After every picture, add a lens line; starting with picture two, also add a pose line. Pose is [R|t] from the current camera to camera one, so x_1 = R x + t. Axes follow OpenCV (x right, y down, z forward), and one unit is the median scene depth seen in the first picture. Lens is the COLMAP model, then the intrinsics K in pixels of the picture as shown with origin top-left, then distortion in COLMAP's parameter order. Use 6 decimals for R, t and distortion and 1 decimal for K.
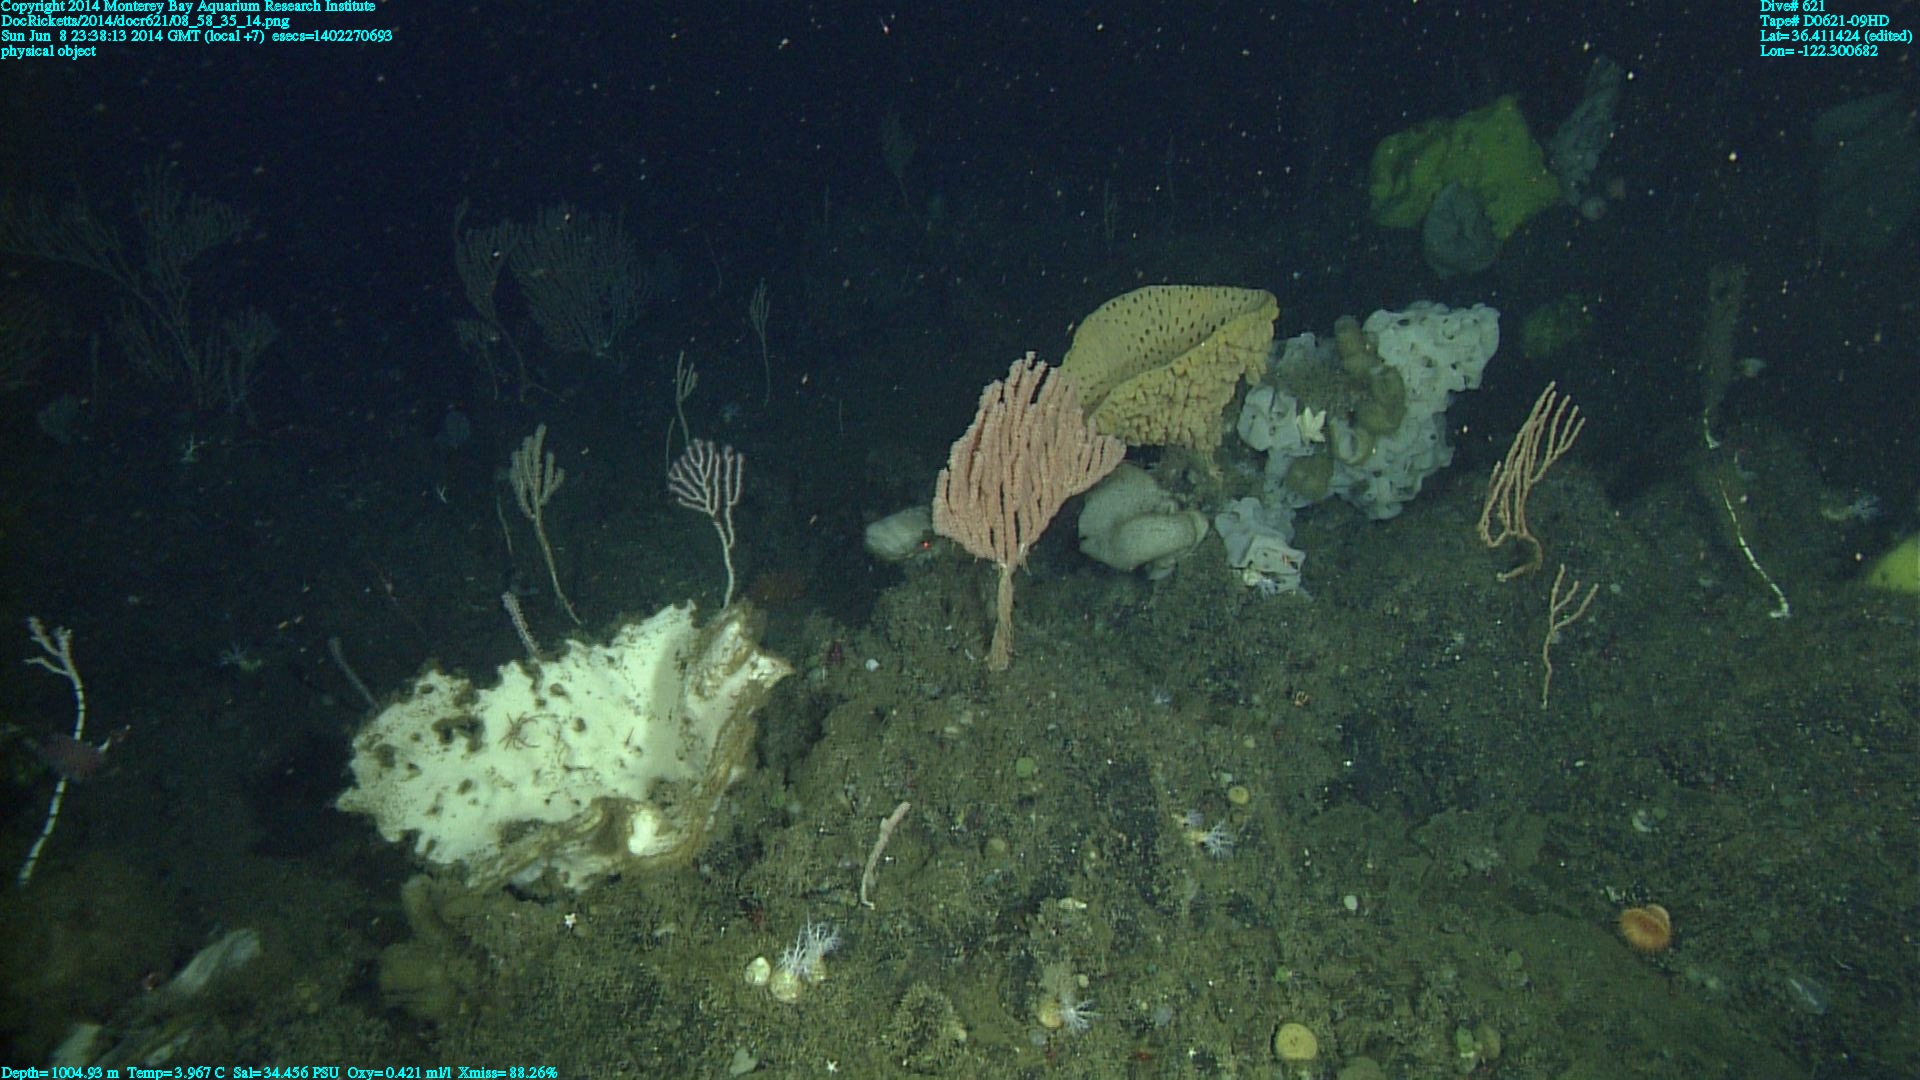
lens RADIAL K [[1186.8, 0, 985.9], [0, 1186.8, 561.3], [0, 0, 1]] dist [-0.047293, 0.129631]
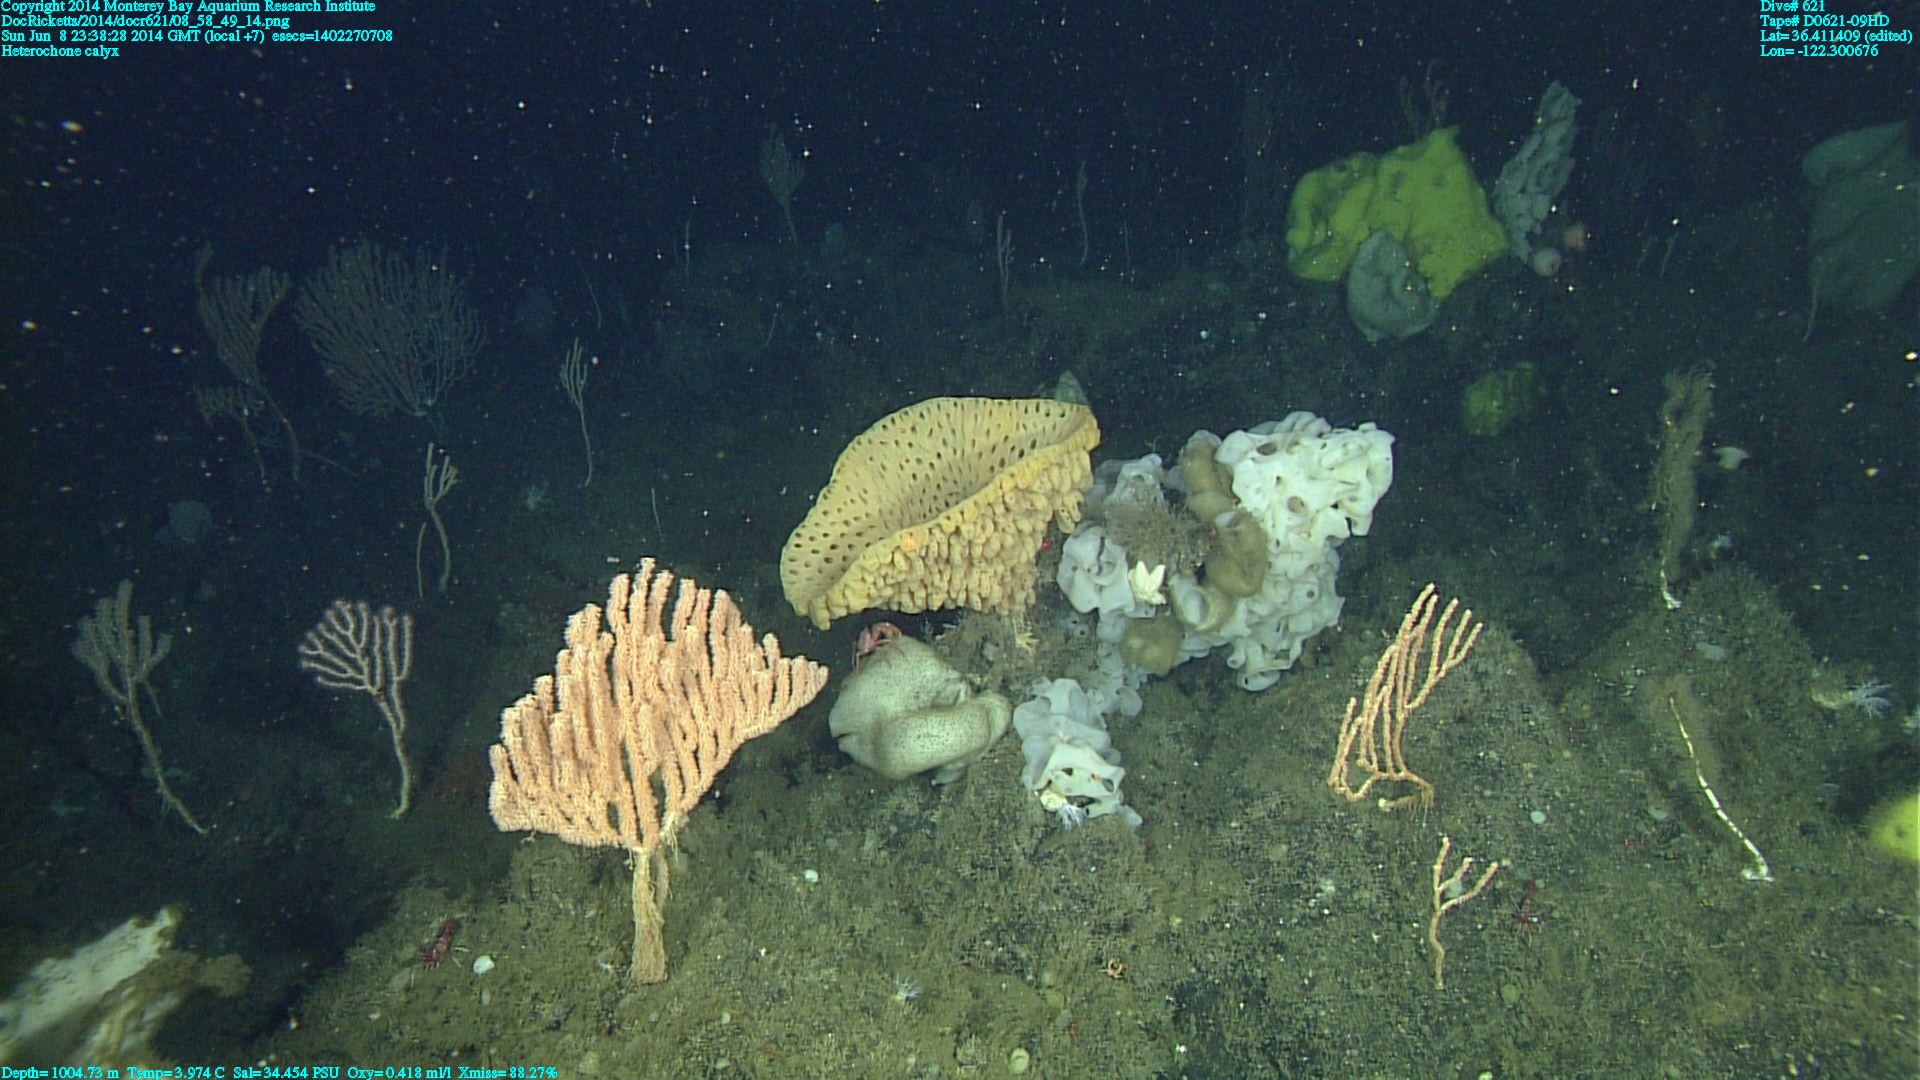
lens RADIAL K [[1186.8, 0, 985.9], [0, 1186.8, 561.3], [0, 0, 1]] dist [-0.047293, 0.129631]
pose [[0.999999, 0.000874, 0.000704, 0.181757], [-0.000877, 0.999994, 0.003224, -0.139755], [-0.000701, -0.003224, 0.999995, 0.253122]]
